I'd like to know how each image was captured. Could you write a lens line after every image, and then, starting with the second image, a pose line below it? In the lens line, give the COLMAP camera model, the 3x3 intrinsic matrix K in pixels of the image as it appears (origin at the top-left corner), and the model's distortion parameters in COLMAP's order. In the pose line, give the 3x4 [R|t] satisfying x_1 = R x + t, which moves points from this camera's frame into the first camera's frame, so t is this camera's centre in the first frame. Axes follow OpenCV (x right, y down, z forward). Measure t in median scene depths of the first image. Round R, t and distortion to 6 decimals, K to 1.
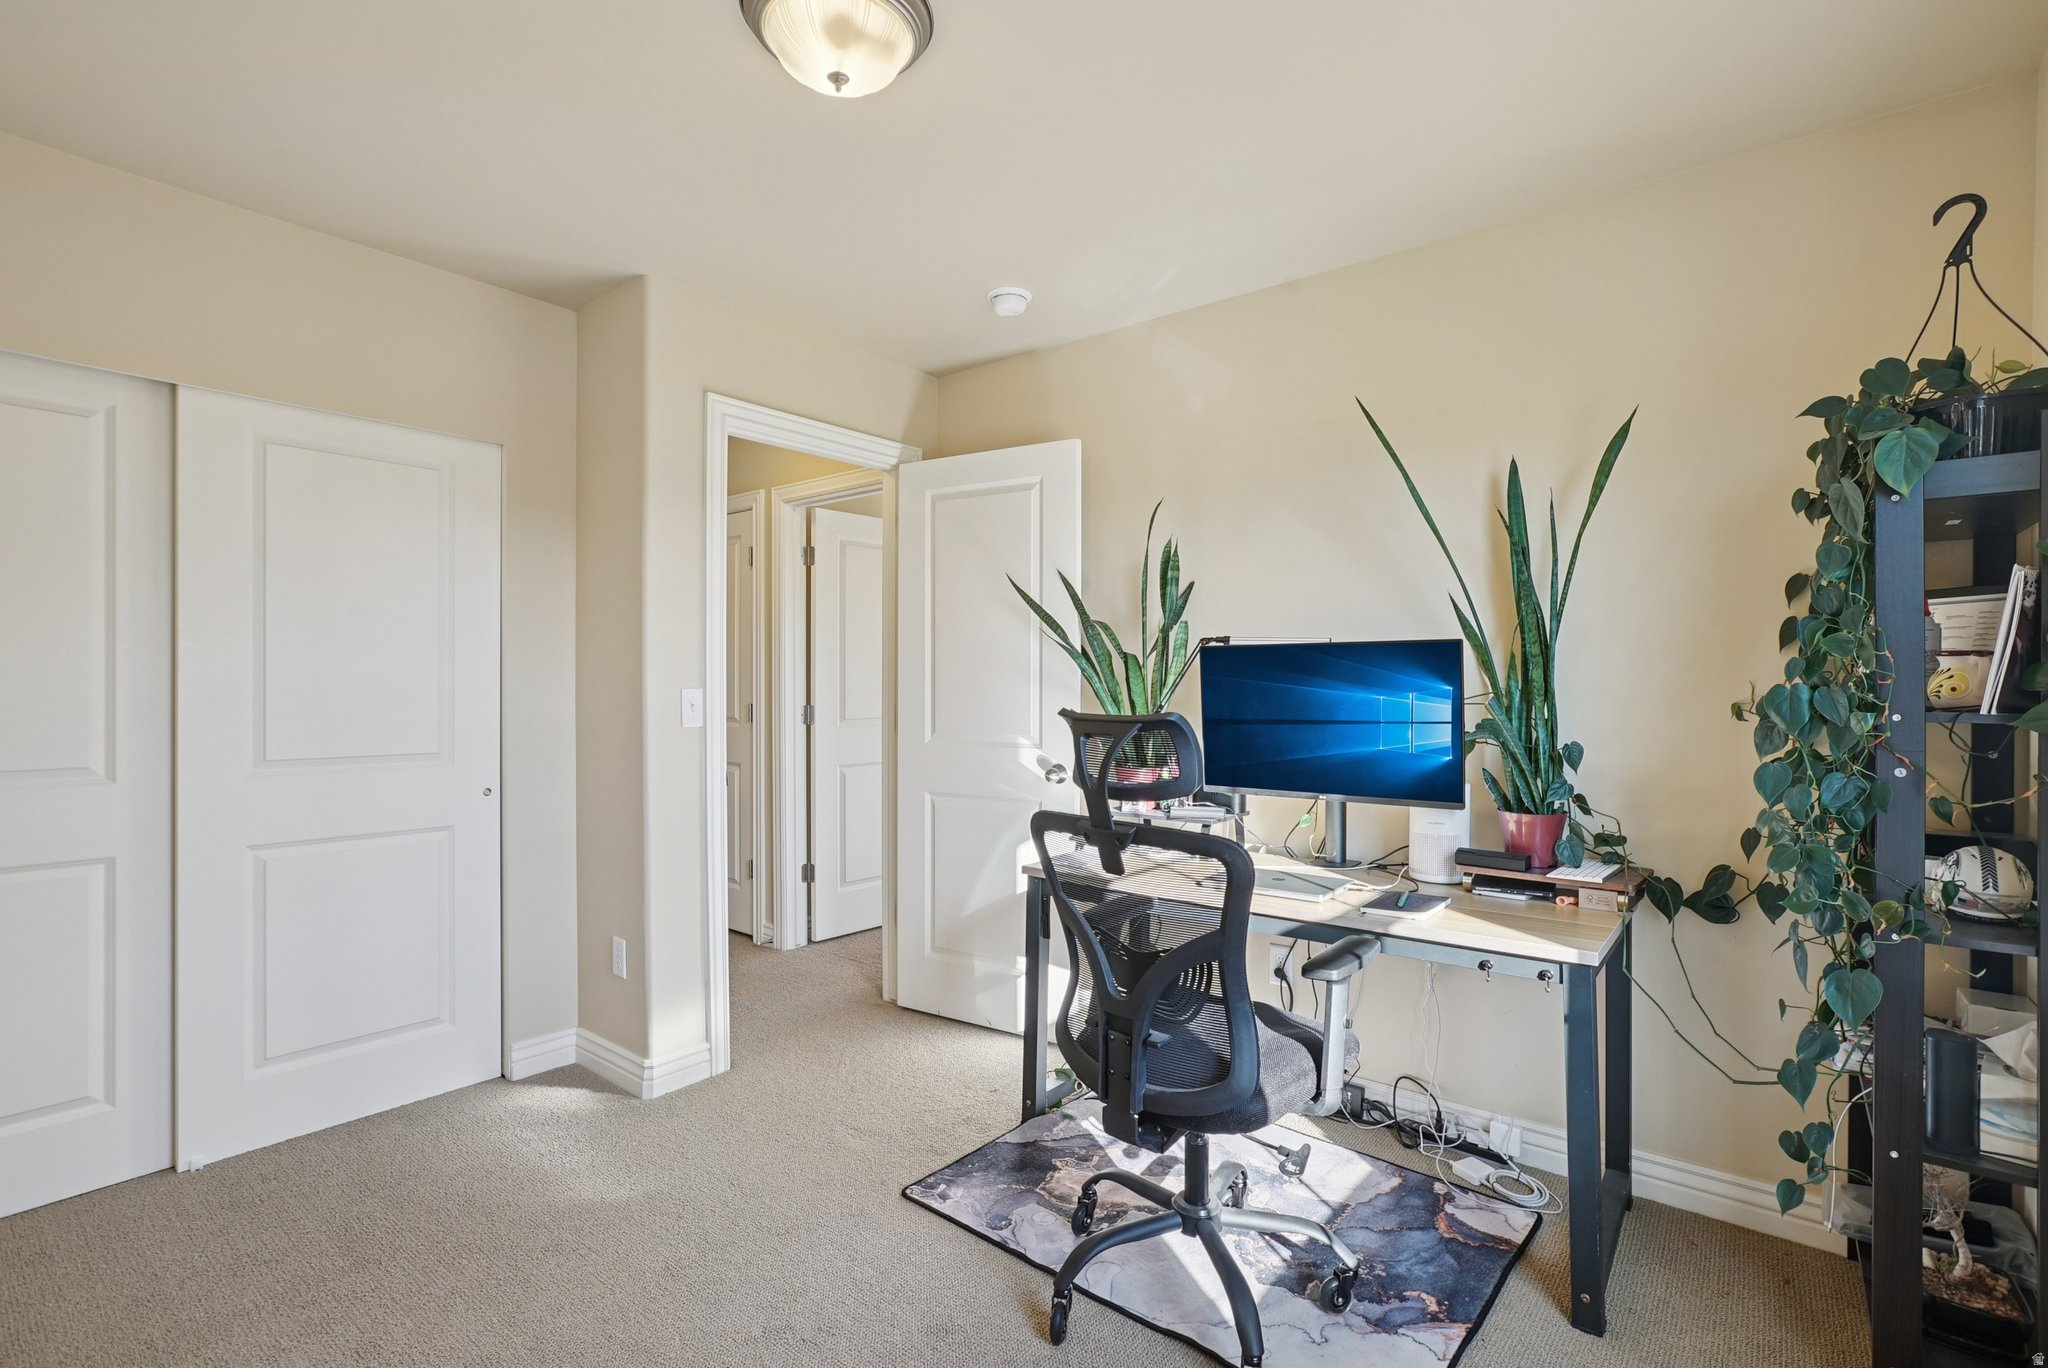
lens RADIAL K [[955.7, 0, 1034.8], [0, 955.7, 678.4], [0, 0, 1]] dist [-0.029031, 0.003864]
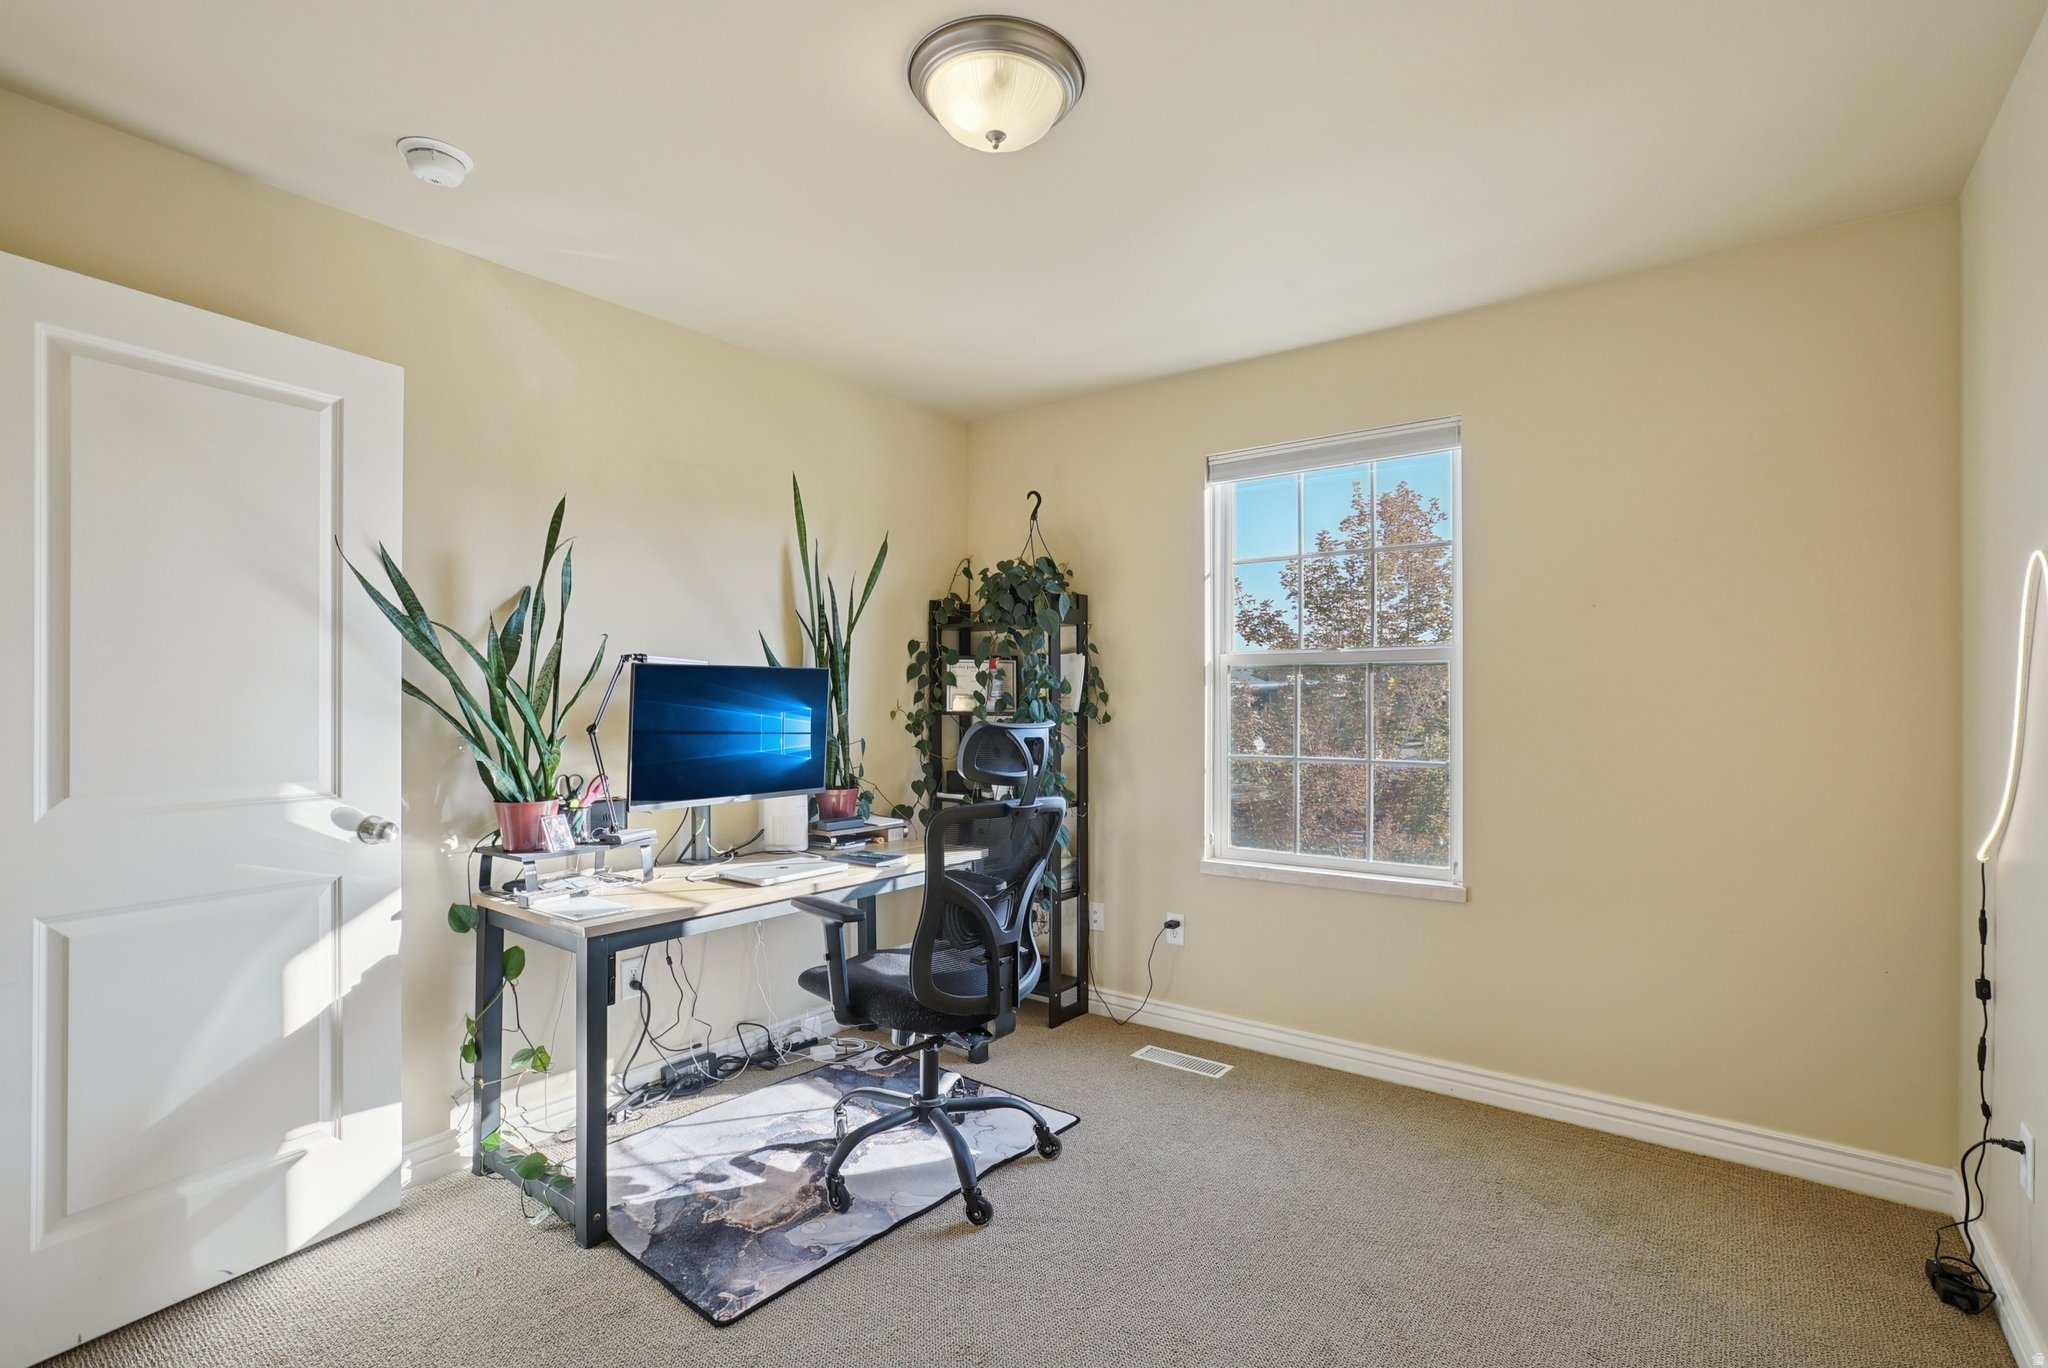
lens RADIAL K [[955.7, 0, 1030.8], [0, 955.7, 685.2], [0, 0, 1]] dist [-0.029031, 0.003864]
pose [[-0.043024, 0.016865, 0.998932, -0.909790], [0.000510, 0.999858, -0.016859, 0.005940], [-0.999074, -0.000216, -0.043026, 0.723100]]
